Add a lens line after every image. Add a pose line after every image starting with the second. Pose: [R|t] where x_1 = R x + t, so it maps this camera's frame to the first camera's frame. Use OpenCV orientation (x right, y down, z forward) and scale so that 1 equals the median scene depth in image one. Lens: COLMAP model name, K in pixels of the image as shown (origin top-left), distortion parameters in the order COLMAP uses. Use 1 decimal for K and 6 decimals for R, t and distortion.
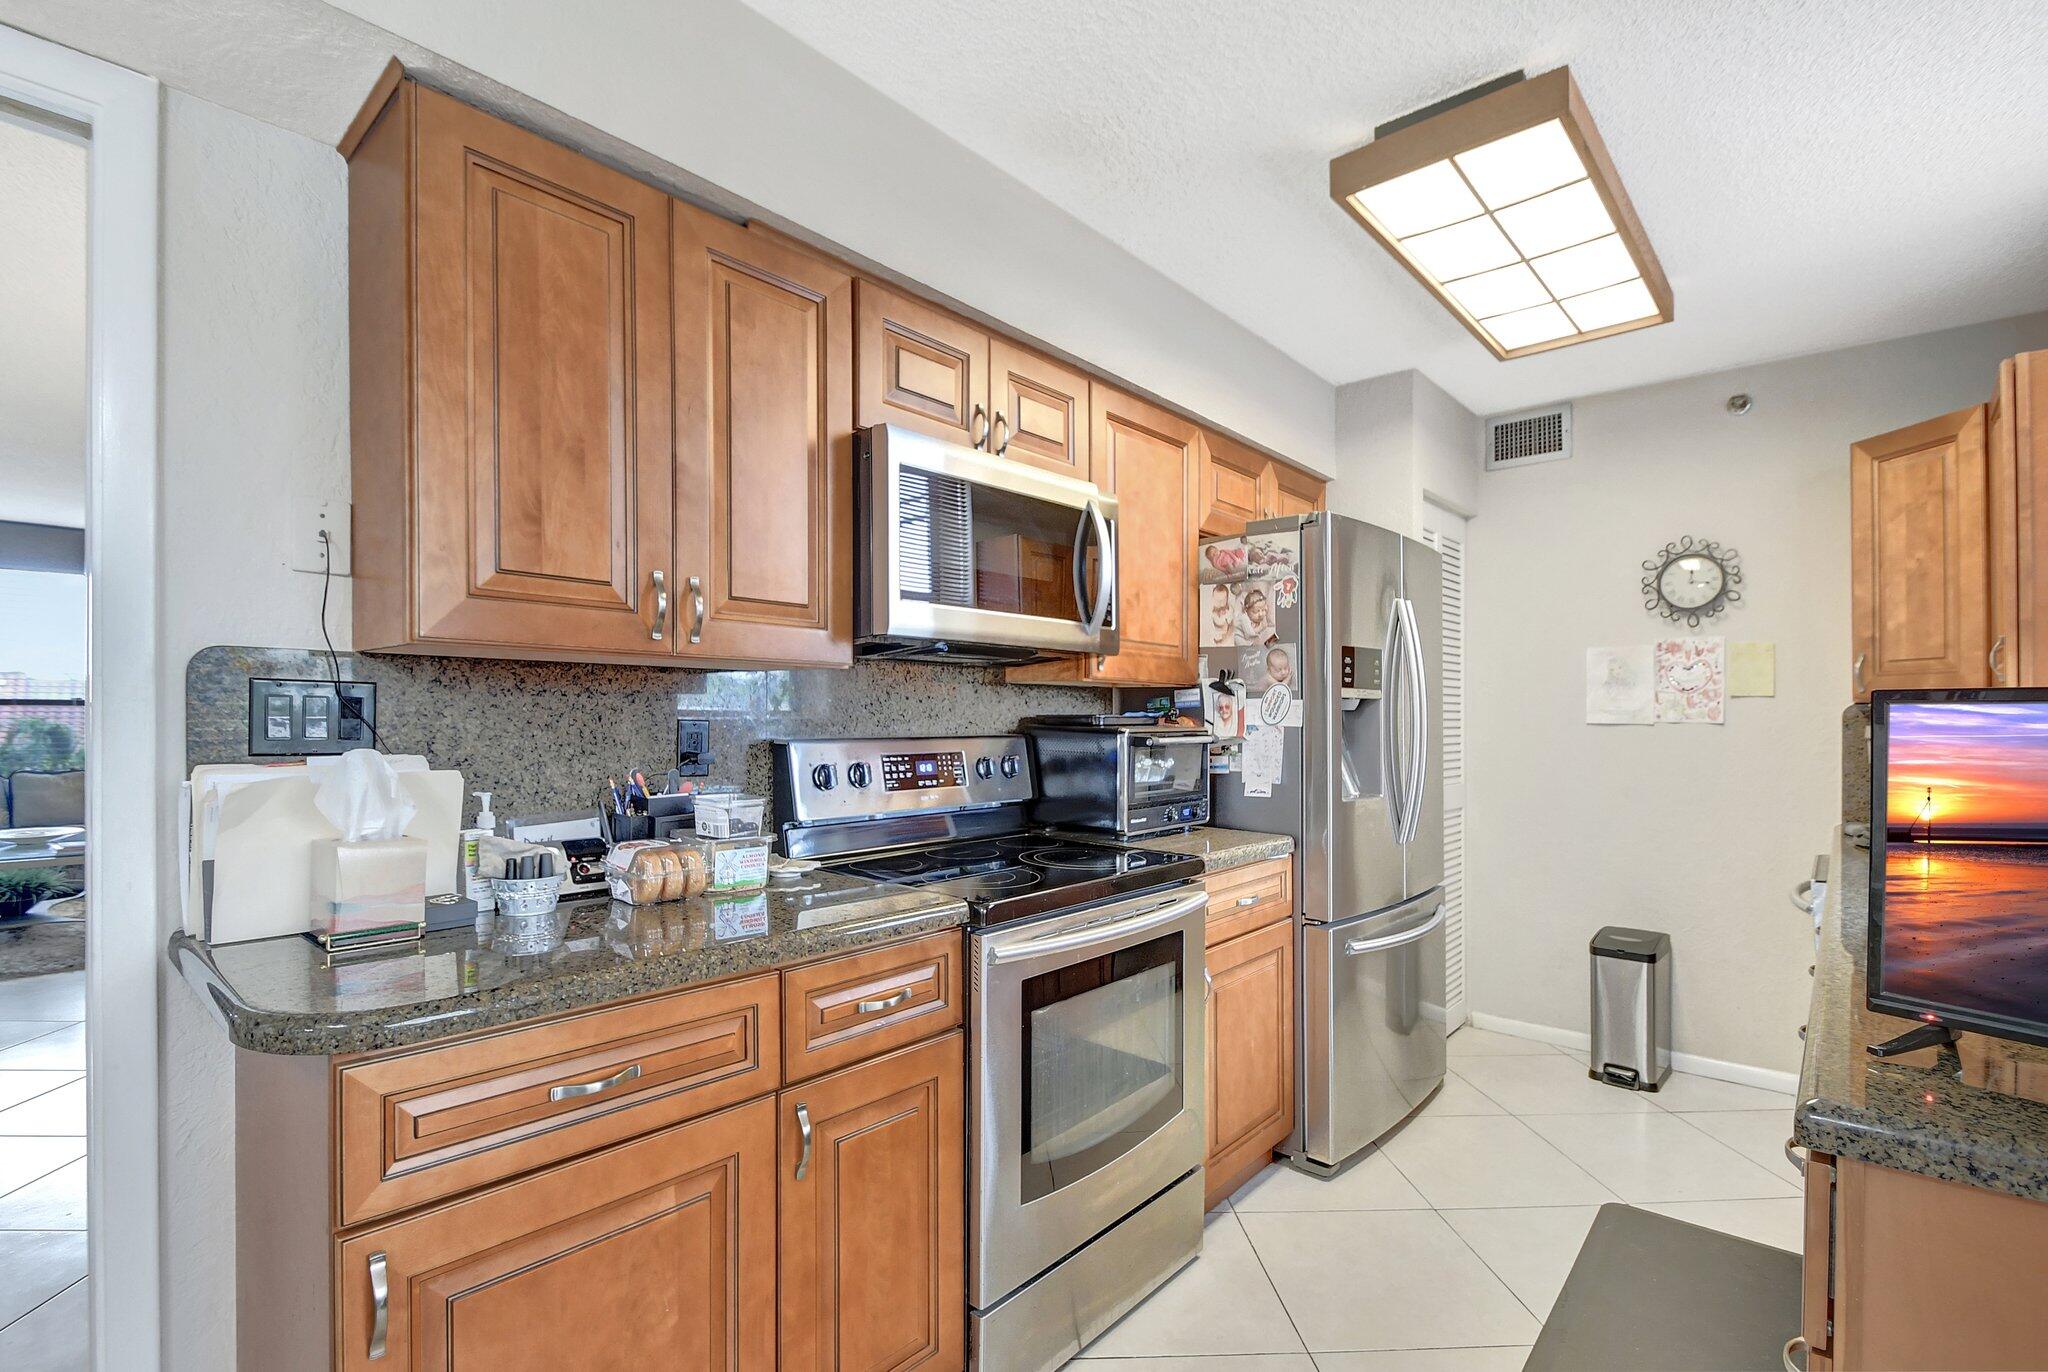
lens RADIAL K [[964.2, 0, 1017.8], [0, 964.2, 721.3], [0, 0, 1]] dist [-0.000237, -0.000274]
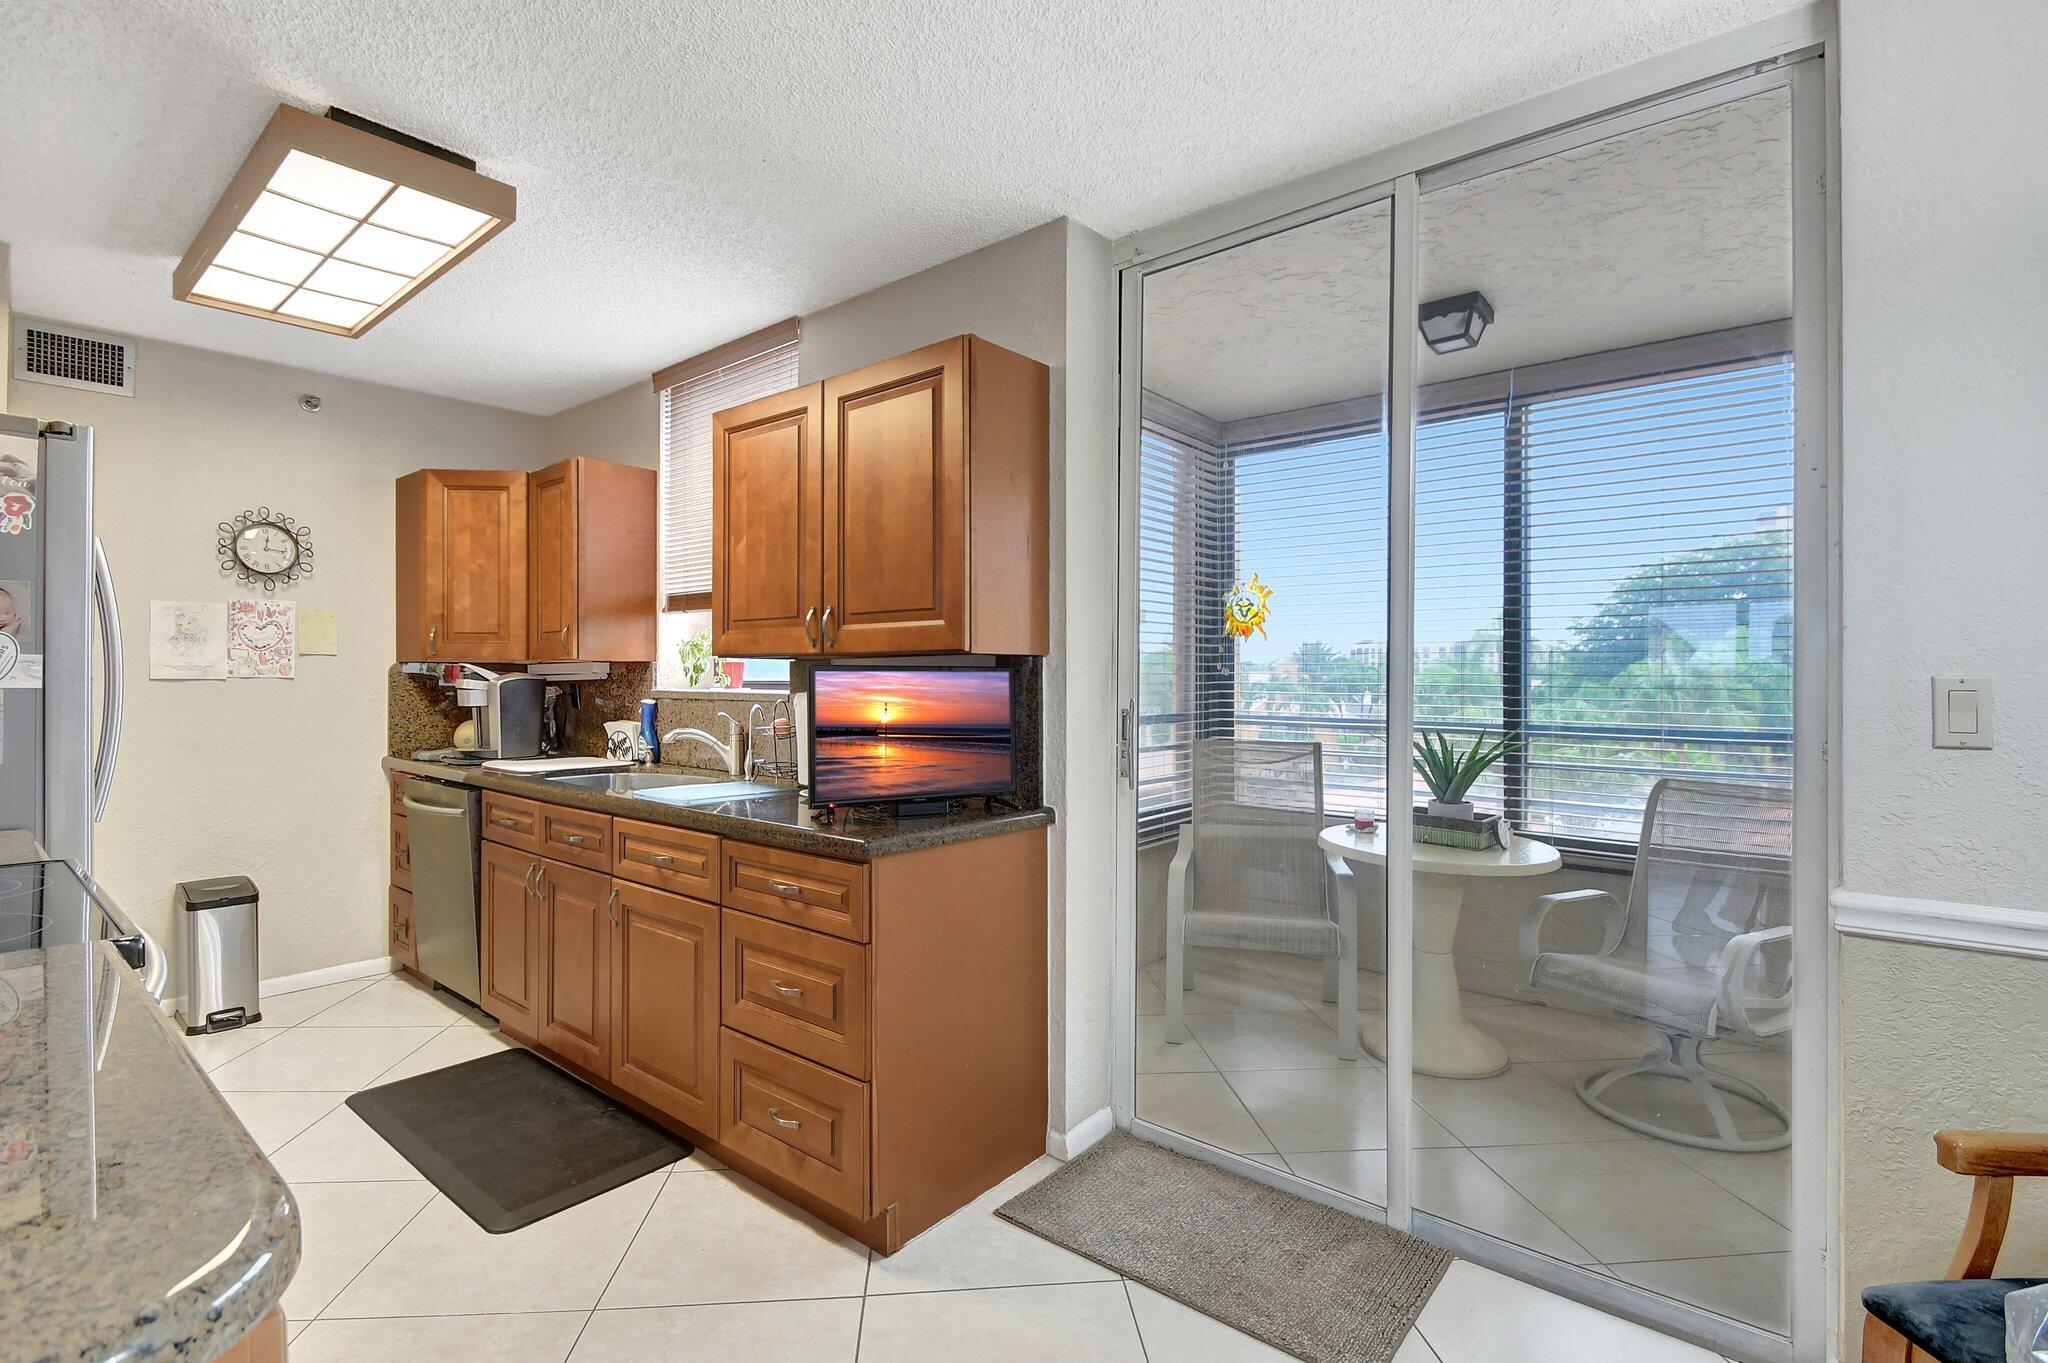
lens RADIAL K [[937.9, 0, 1019.0], [0, 937.9, 675.6], [0, 0, 1]] dist [-0.000113, -0.015786]
pose [[-0.036719, -0.007301, 0.999299, -0.402993], [0.001703, 0.999971, 0.007369, -0.007299], [-0.999324, 0.001972, -0.036706, 0.187762]]
